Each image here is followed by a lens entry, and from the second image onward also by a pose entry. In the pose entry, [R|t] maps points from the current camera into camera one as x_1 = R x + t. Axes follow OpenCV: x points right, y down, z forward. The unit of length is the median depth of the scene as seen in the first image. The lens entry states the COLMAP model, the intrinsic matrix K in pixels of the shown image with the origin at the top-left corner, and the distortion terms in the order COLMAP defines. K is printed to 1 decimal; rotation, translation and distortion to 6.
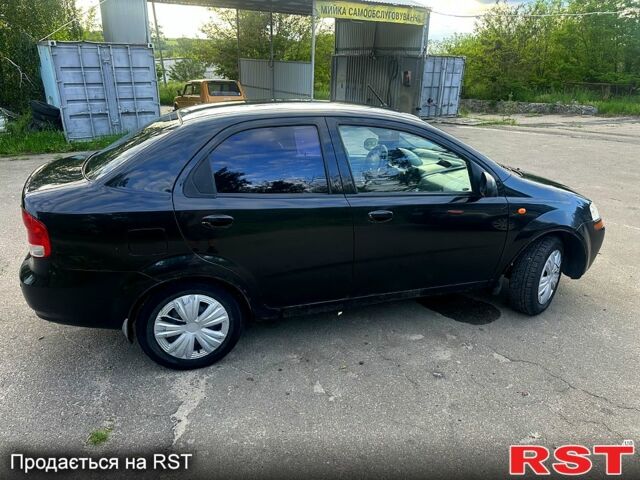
lens RADIAL K [[467.7, 0, 317.0], [0, 467.7, 240.5], [0, 0, 1]] dist [0.028969, -0.040602]
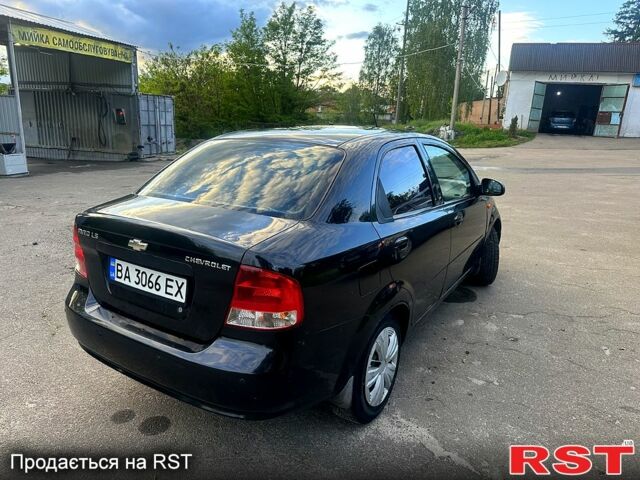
lens RADIAL K [[467.7, 0, 317.0], [0, 467.7, 240.5], [0, 0, 1]] dist [0.028969, -0.040602]
pose [[0.747336, -0.160809, 0.644694, -0.167583], [0.212650, 0.977125, -0.002778, -0.014435], [-0.629499, 0.139170, 0.764436, 0.063986]]
